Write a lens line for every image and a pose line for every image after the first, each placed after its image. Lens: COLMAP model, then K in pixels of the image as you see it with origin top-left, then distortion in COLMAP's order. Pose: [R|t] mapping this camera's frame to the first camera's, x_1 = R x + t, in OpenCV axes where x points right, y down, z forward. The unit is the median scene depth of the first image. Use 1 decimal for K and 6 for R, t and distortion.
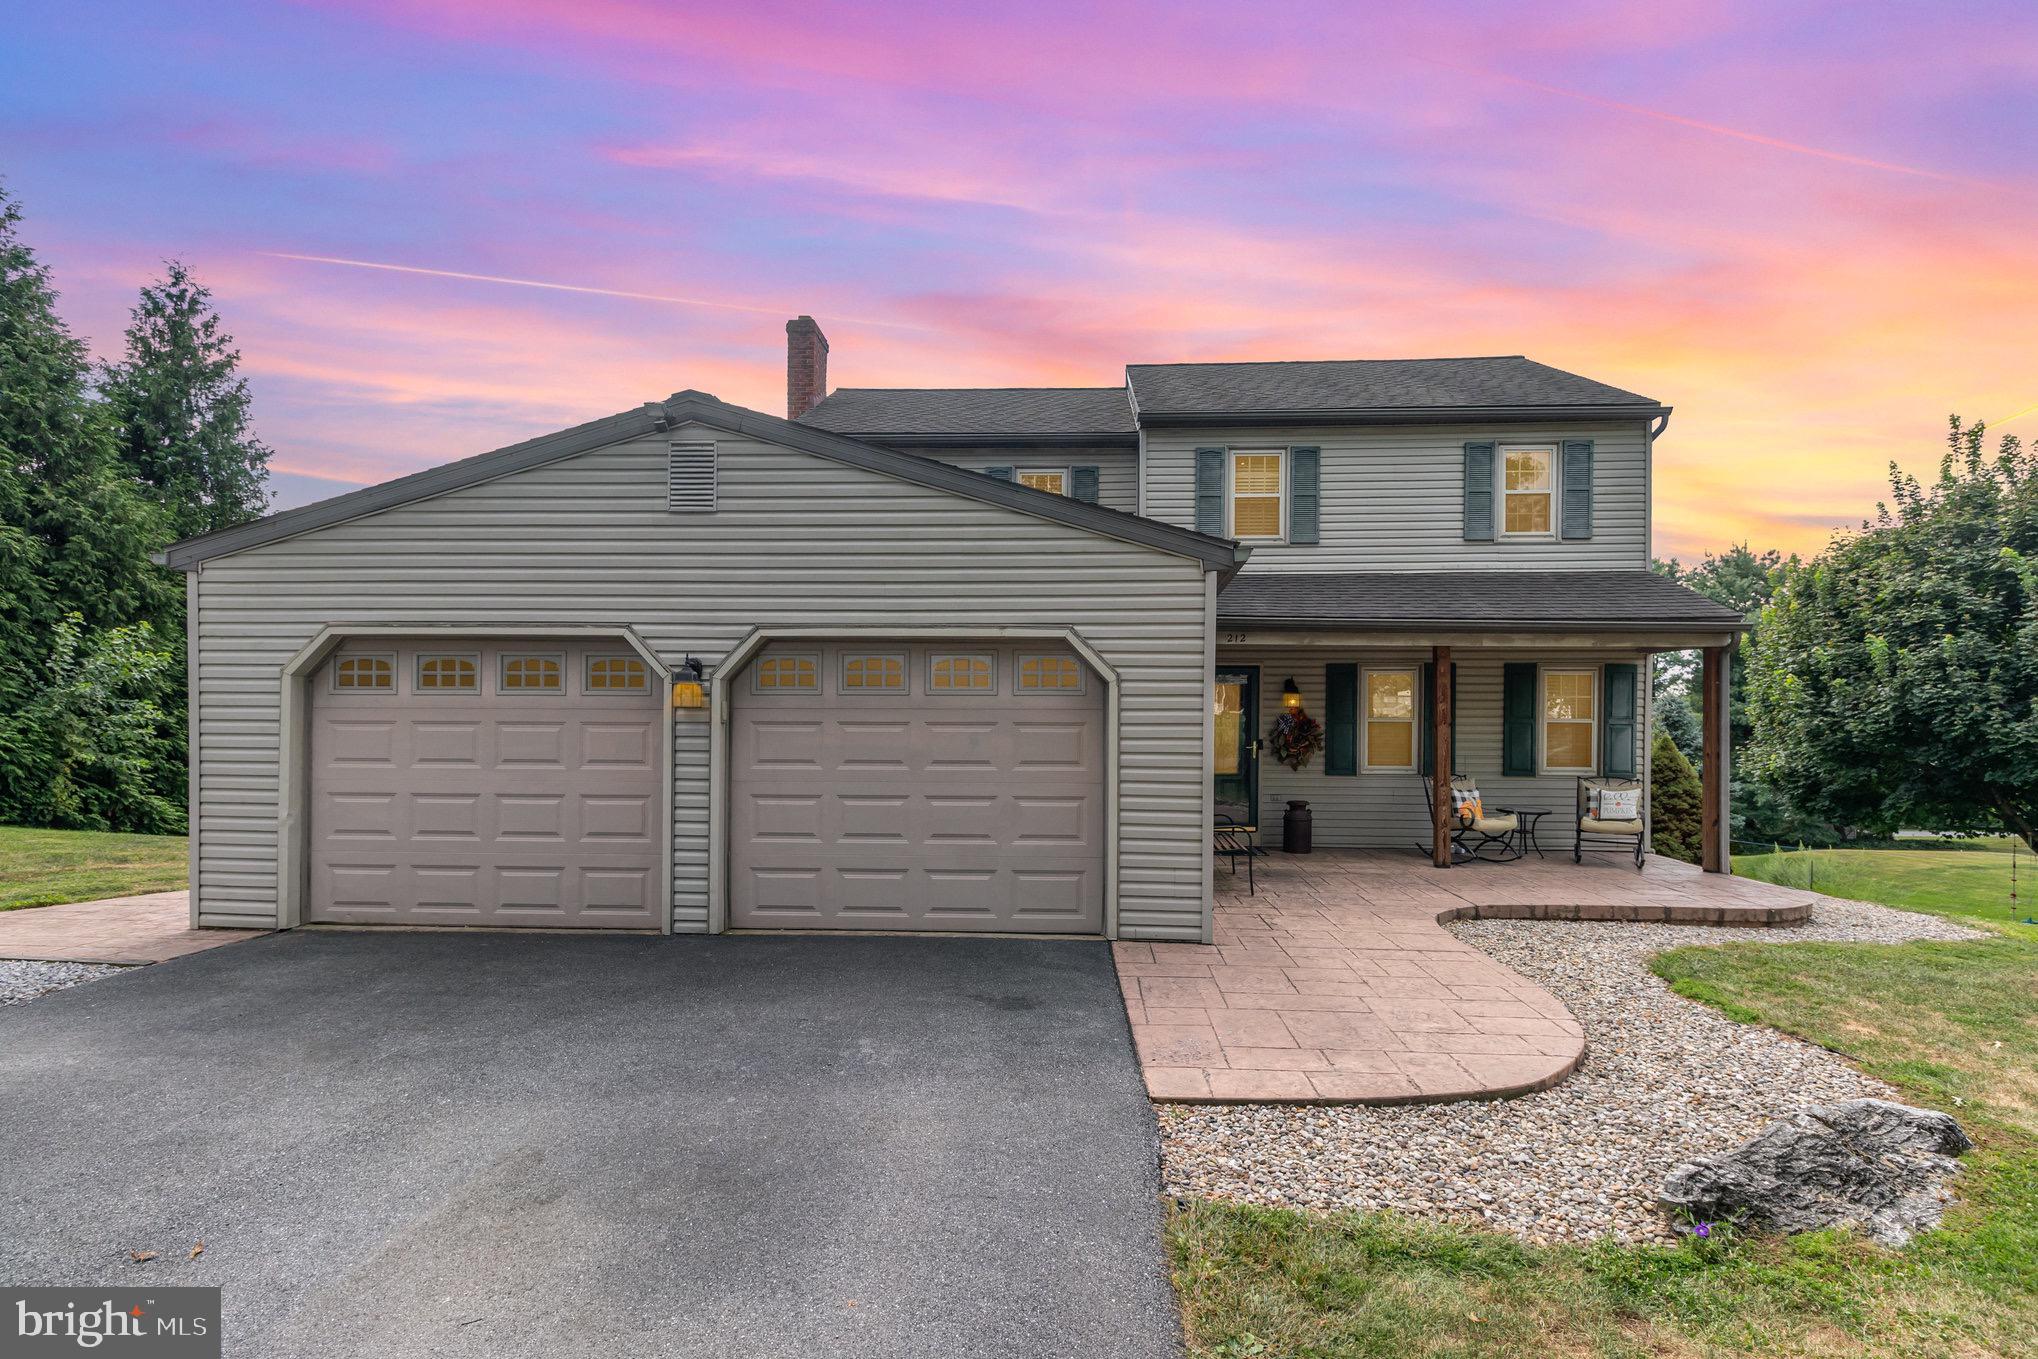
lens RADIAL K [[972.6, 0, 1020.9], [0, 972.6, 734.4], [0, 0, 1]] dist [0.002900, 0.001137]
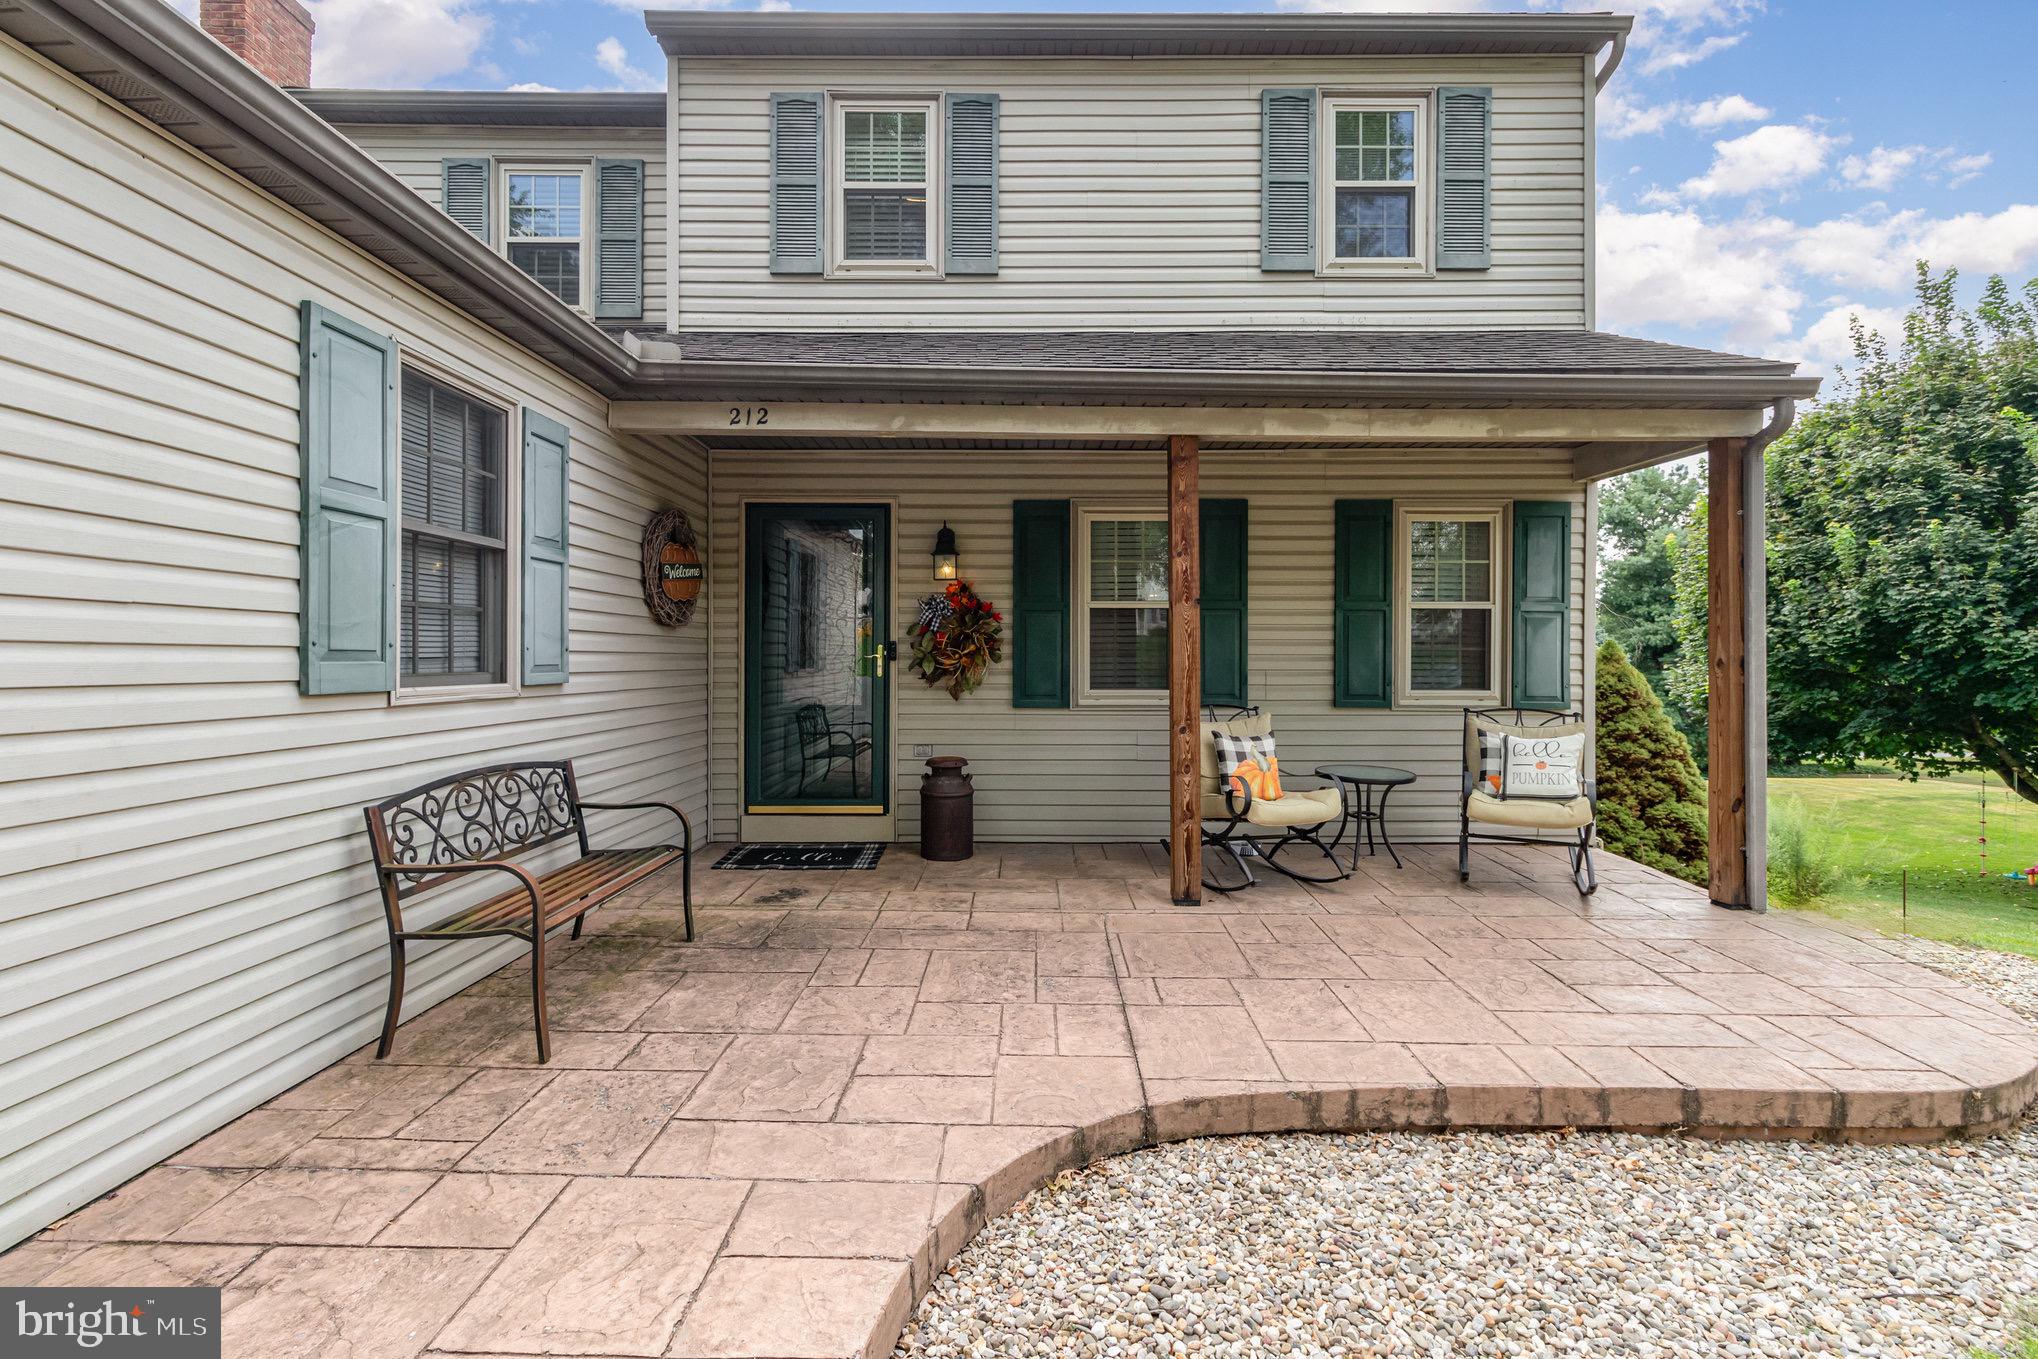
lens RADIAL K [[945.3, 0, 1025.6], [0, 945.3, 657.1], [0, 0, 1]] dist [0.003057, 0.001332]
pose [[0.997984, -0.003027, 0.063395, 0.285765], [0.003334, 0.999983, -0.004731, 0.016303], [-0.063380, 0.004933, 0.997977, 0.476477]]
